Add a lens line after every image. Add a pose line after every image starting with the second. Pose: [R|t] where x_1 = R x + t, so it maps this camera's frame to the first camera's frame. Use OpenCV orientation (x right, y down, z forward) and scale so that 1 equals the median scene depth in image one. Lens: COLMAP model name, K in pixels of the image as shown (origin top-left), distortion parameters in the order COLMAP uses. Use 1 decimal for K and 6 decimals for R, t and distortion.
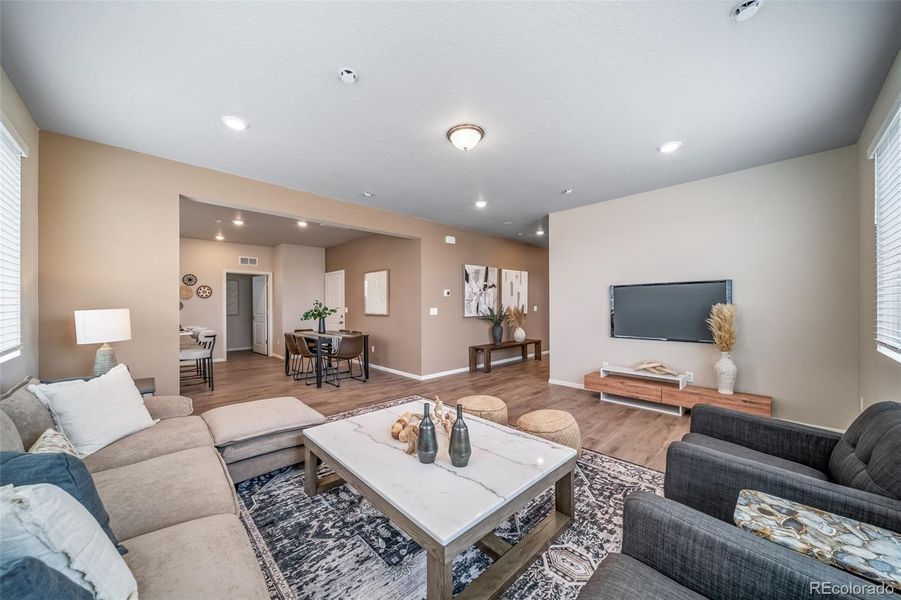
lens RADIAL K [[321.9, 0, 446.5], [0, 321.9, 306.3], [0, 0, 1]] dist [-0.003446, -0.000776]
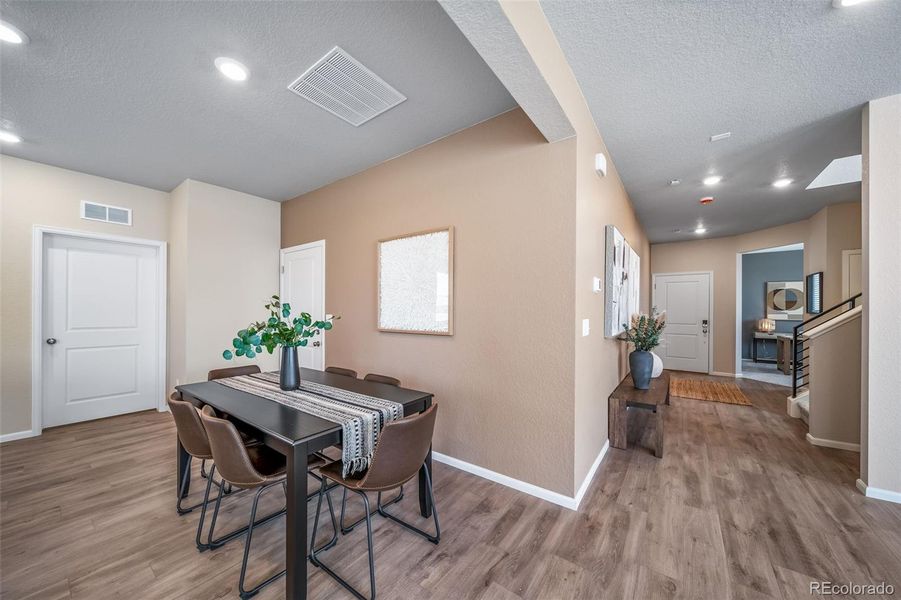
lens RADIAL K [[321.9, 0, 452.9], [0, 321.9, 313.0], [0, 0, 1]] dist [-0.003446, -0.000776]
pose [[0.984417, 0.008732, 0.175631, -0.257603], [-0.009020, 0.999959, 0.000844, -0.001436], [-0.175617, -0.002415, 0.984456, 0.582642]]
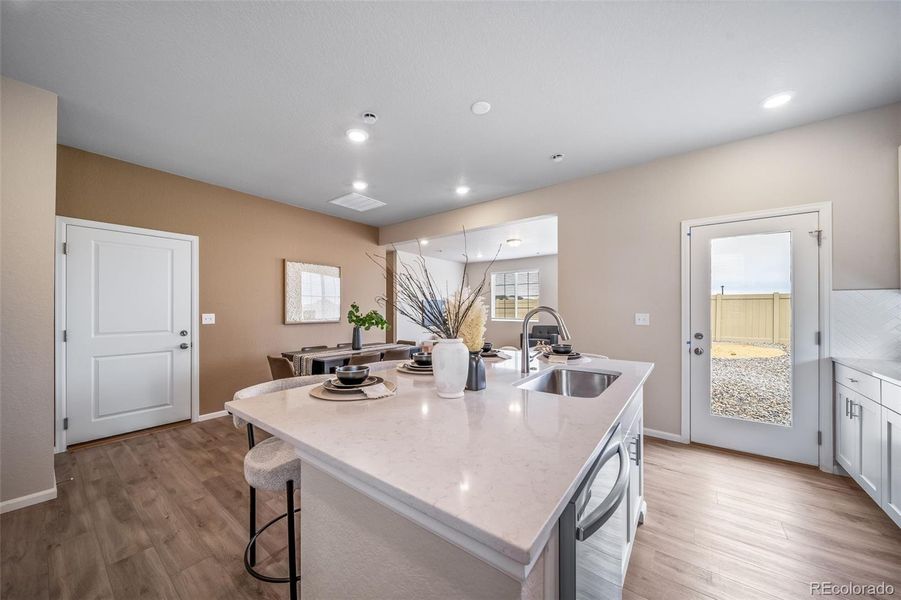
lens RADIAL K [[321.9, 0, 443.2], [0, 321.9, 305.7], [0, 0, 1]] dist [-0.003446, -0.000776]
pose [[-0.152469, 0.015723, 0.988183, -1.033426], [0.007624, 0.999862, -0.014732, 0.000953], [-0.988279, 0.005287, -0.152567, 0.872546]]
